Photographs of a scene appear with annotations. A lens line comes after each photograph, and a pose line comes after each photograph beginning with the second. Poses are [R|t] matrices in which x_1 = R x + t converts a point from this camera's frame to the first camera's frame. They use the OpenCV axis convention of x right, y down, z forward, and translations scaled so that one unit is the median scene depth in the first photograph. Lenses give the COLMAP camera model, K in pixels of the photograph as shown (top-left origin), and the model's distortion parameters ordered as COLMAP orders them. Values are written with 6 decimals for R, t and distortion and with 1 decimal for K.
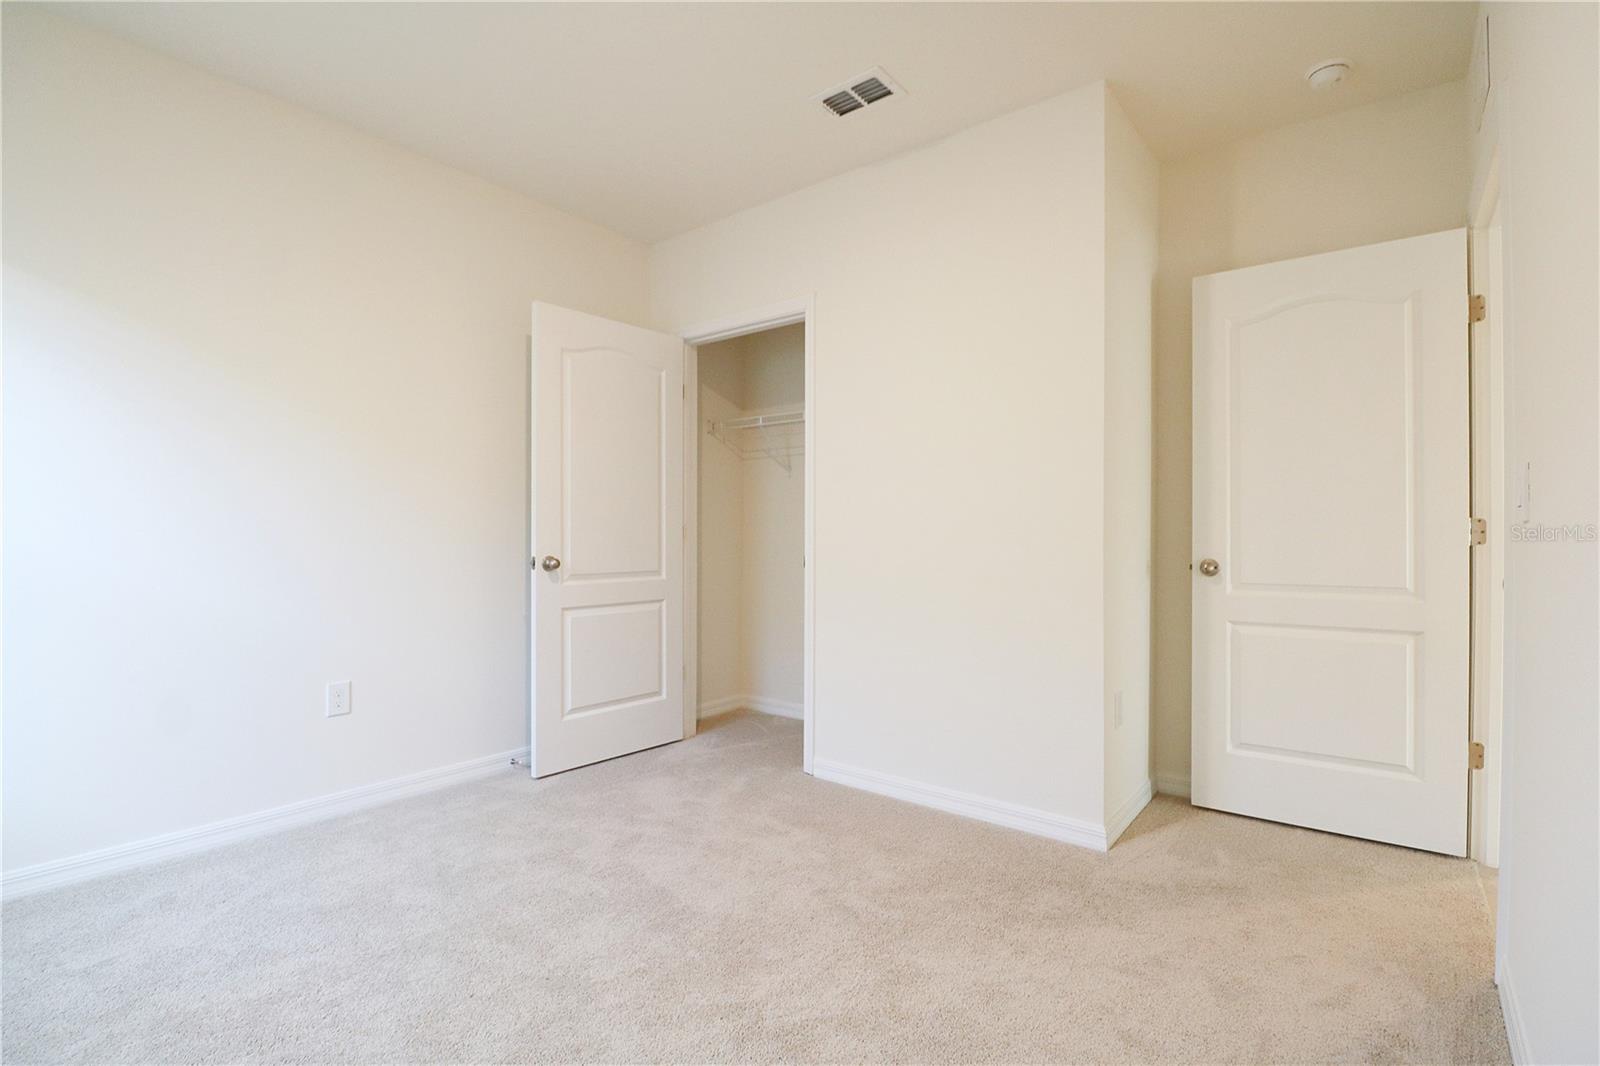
lens RADIAL K [[743.6, 0, 805.5], [0, 743.6, 542.6], [0, 0, 1]] dist [-0.002575, -0.002252]
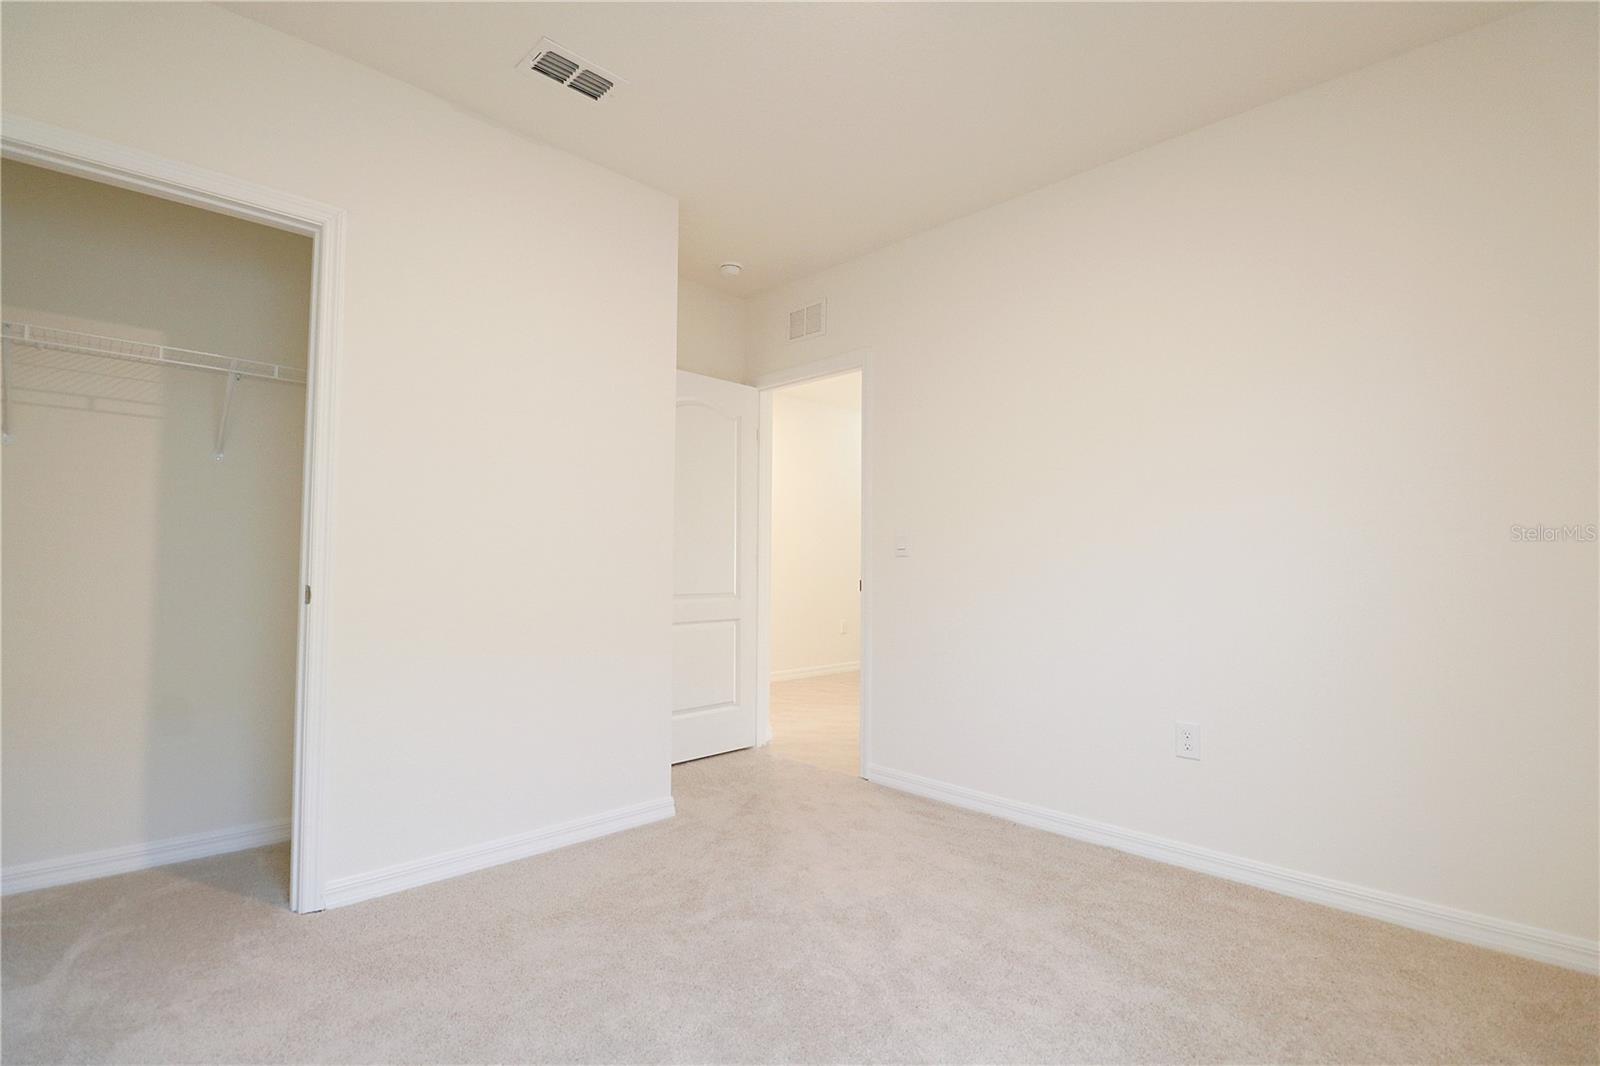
lens RADIAL K [[743.6, 0, 808.2], [0, 743.6, 541.2], [0, 0, 1]] dist [-0.002575, -0.002252]
pose [[0.121293, 0.034127, 0.992030, -0.778660], [0.002495, 0.999395, -0.034685, 0.004527], [-0.992614, 0.006682, 0.121134, 0.604336]]
